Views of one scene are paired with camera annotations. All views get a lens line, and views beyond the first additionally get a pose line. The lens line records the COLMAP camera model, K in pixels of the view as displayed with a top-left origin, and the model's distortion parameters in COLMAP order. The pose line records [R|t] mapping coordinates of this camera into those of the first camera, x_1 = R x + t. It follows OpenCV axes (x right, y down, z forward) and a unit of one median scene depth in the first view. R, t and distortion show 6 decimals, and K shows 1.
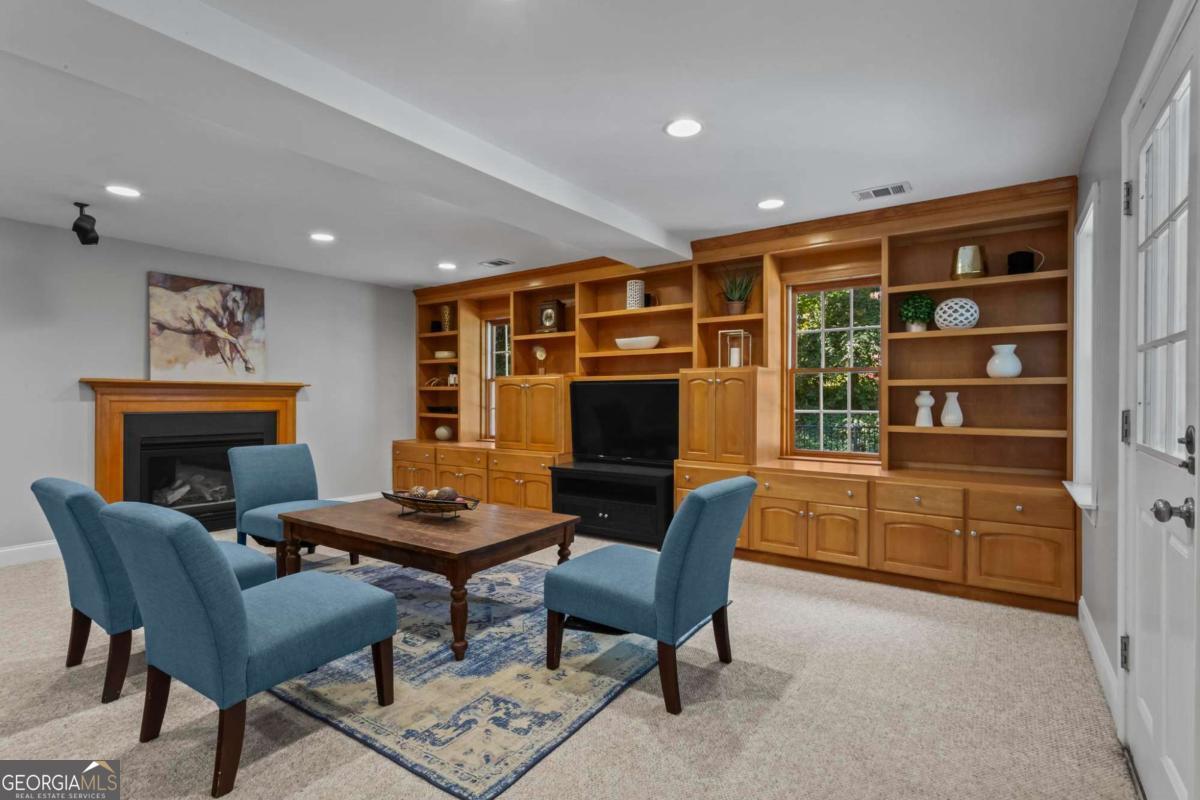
lens RADIAL K [[575.2, 0, 600.0], [0, 575.2, 395.8], [0, 0, 1]] dist [-0.006442, -0.000757]
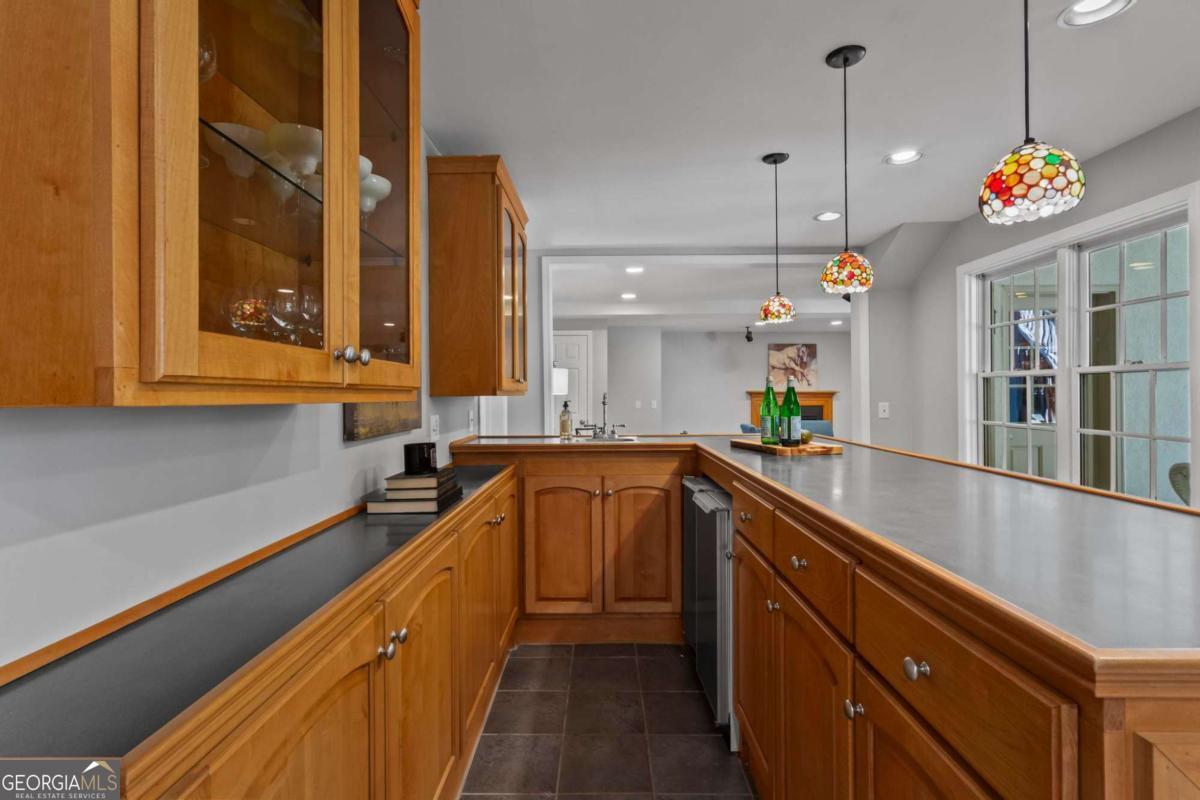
lens RADIAL K [[575.2, 0, 598.8], [0, 575.2, 396.9], [0, 0, 1]] dist [-0.006442, -0.000757]
pose [[0.575542, -0.002461, -0.817768, 0.658980], [0.001638, 0.999997, -0.001856, -0.000532], [0.817770, -0.000271, 0.575545, -0.827001]]
